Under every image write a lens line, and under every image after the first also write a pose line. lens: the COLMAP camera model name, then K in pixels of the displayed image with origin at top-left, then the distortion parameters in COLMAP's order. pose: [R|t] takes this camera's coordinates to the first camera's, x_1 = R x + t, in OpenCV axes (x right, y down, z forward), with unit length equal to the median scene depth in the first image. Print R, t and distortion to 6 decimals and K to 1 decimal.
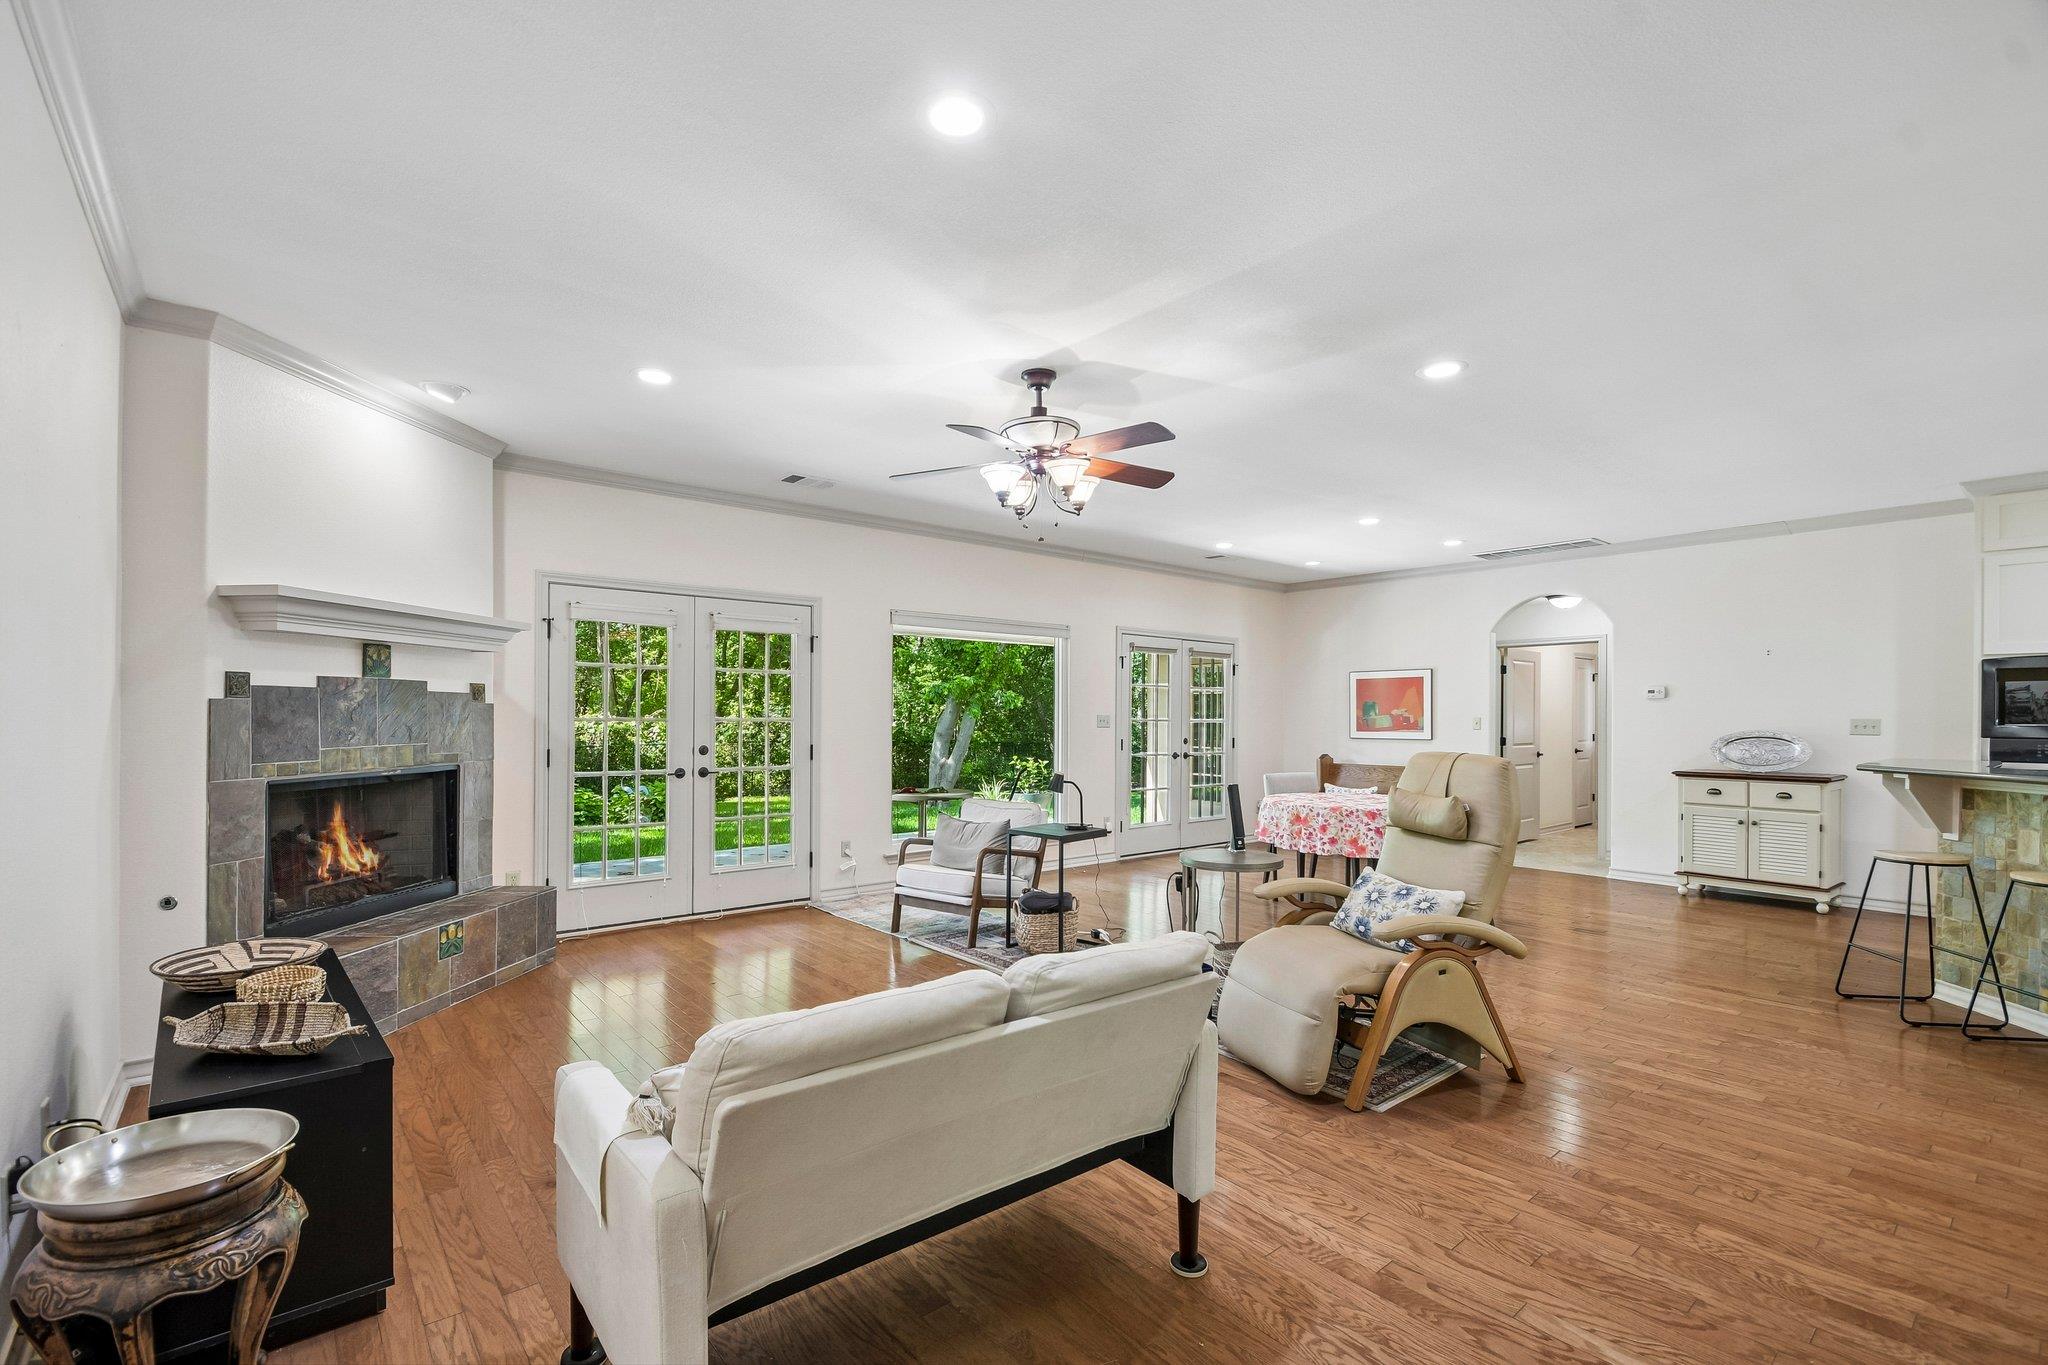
lens RADIAL K [[901.9, 0, 1017.8], [0, 901.9, 717.5], [0, 0, 1]] dist [0.013059, -0.014793]
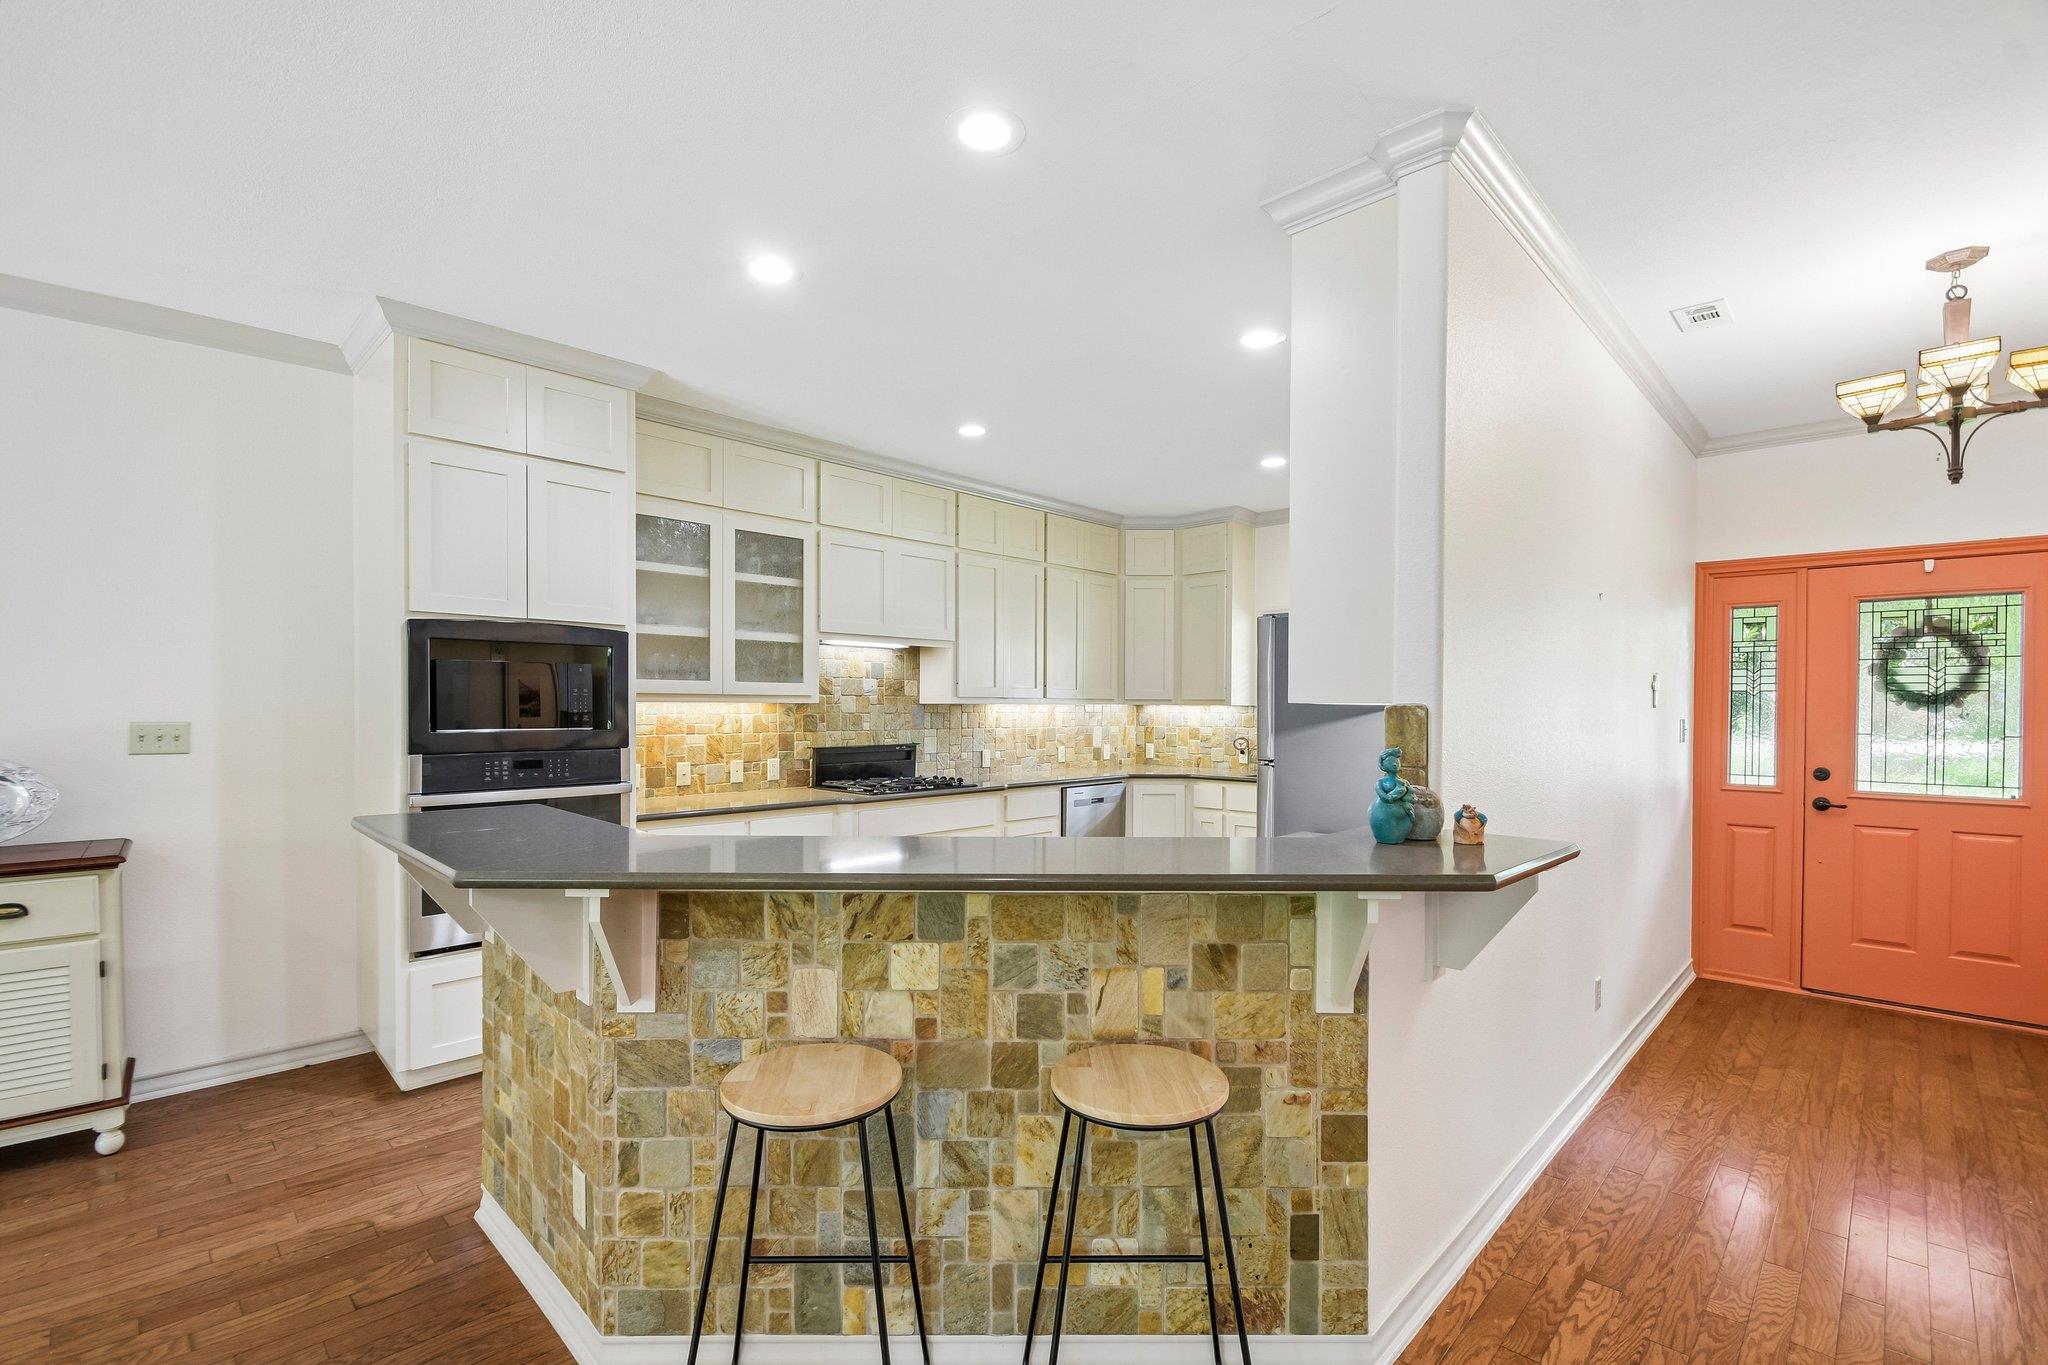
lens RADIAL K [[901.9, 0, 1017.8], [0, 901.9, 717.5], [0, 0, 1]] dist [0.013059, -0.014793]
pose [[-0.101682, -0.020098, 0.994614, 0.400625], [-0.000751, 0.999797, 0.020126, -0.011898], [-0.994817, 0.001300, -0.101676, 0.590743]]
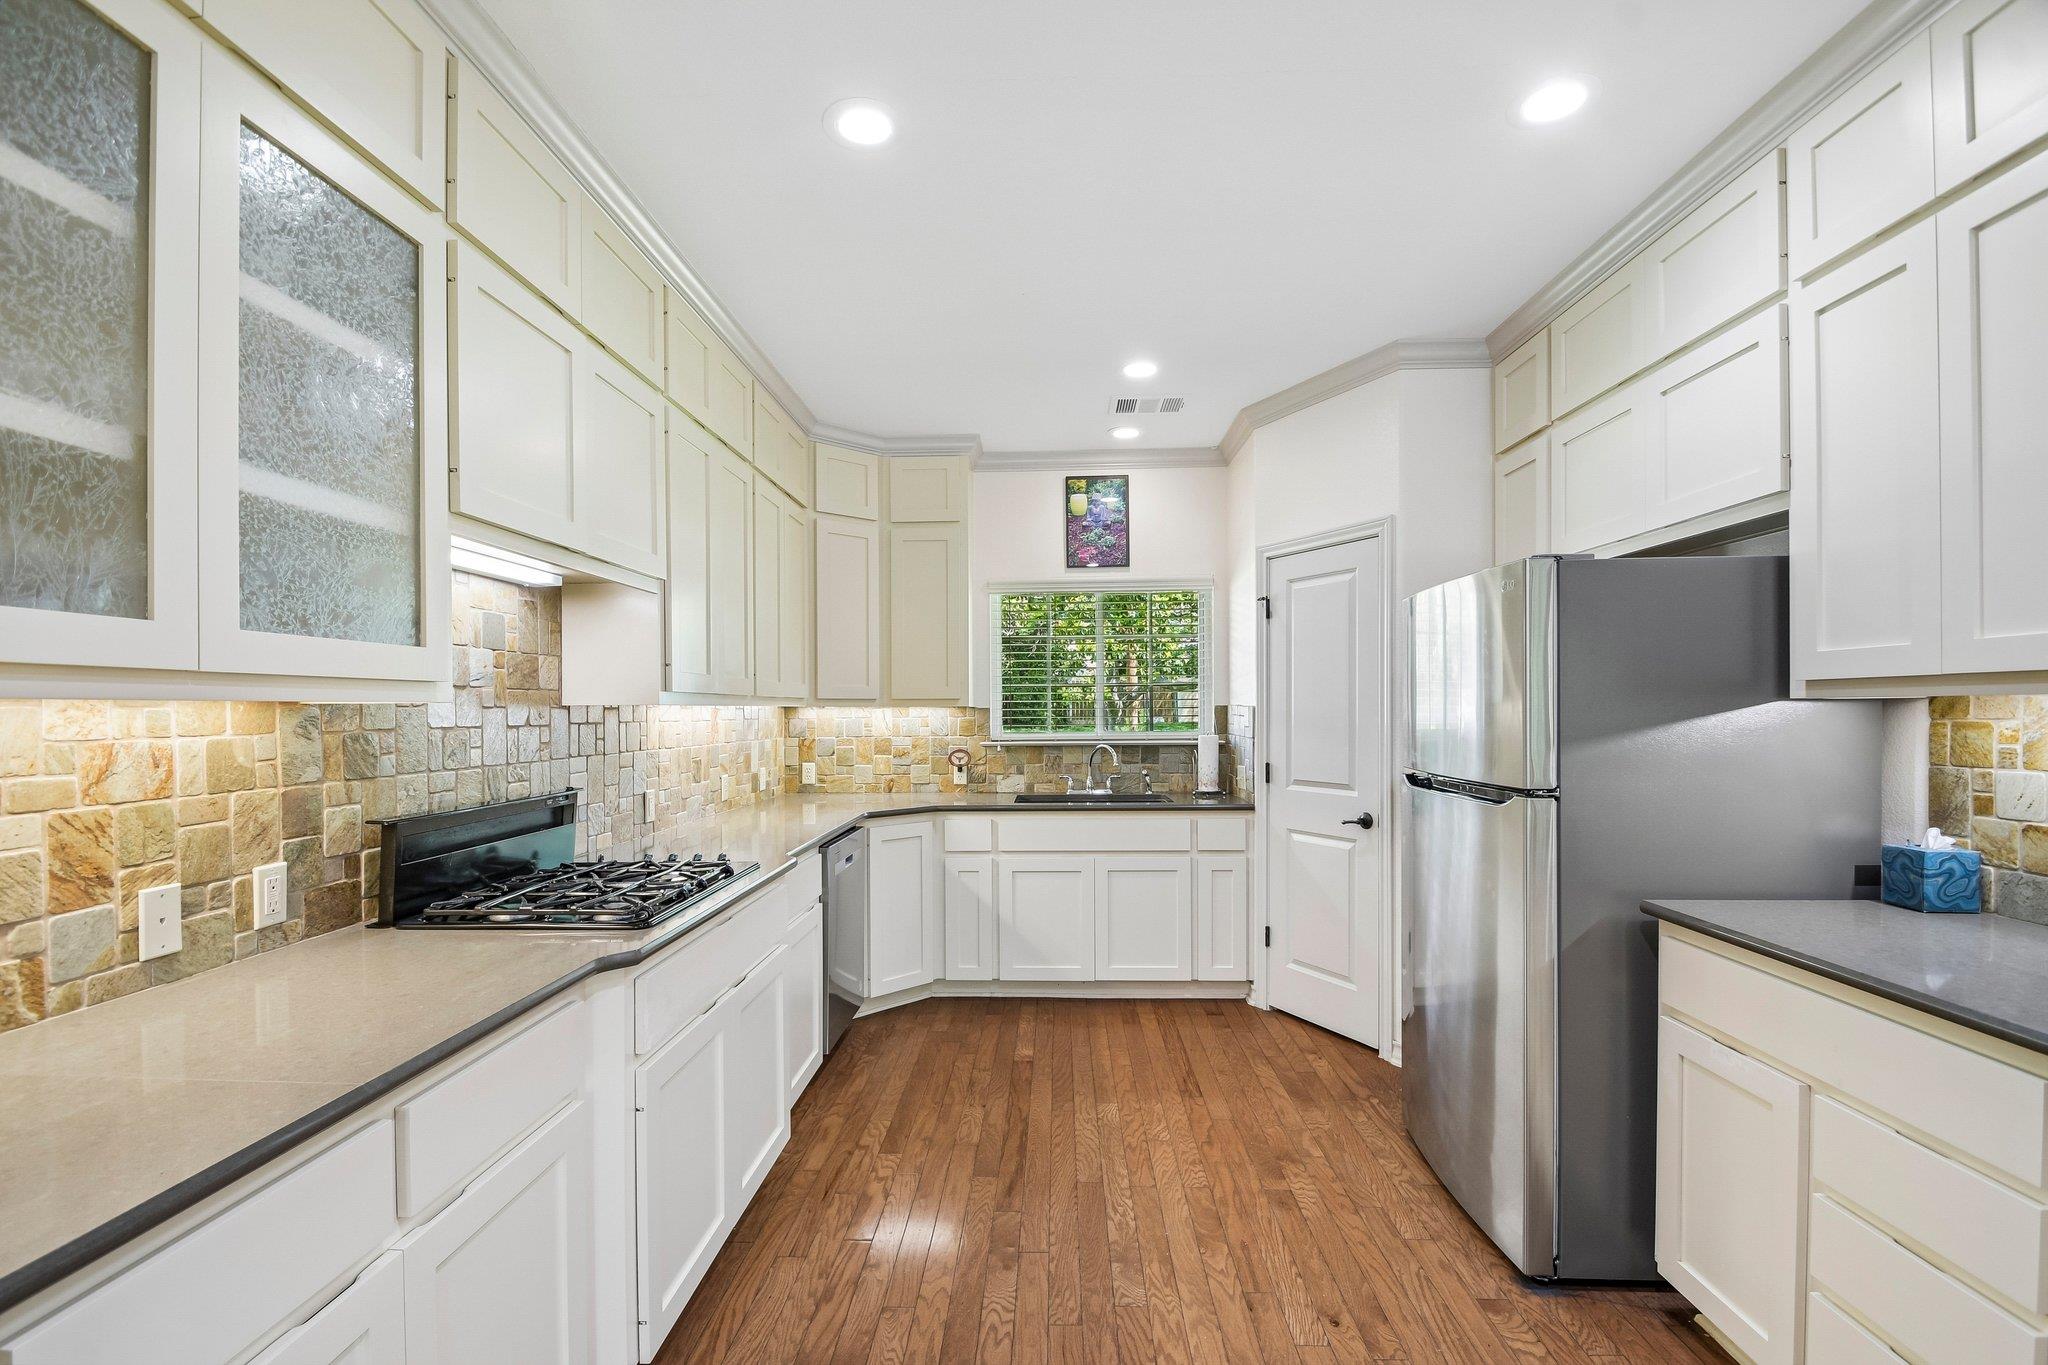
lens RADIAL K [[901.9, 0, 1017.8], [0, 901.9, 717.5], [0, 0, 1]] dist [0.013059, -0.014793]
pose [[-0.742228, -0.009492, 0.670080, 0.858858], [0.001765, 0.999869, 0.016119, -0.008284], [-0.670145, 0.013147, -0.742114, 0.775575]]
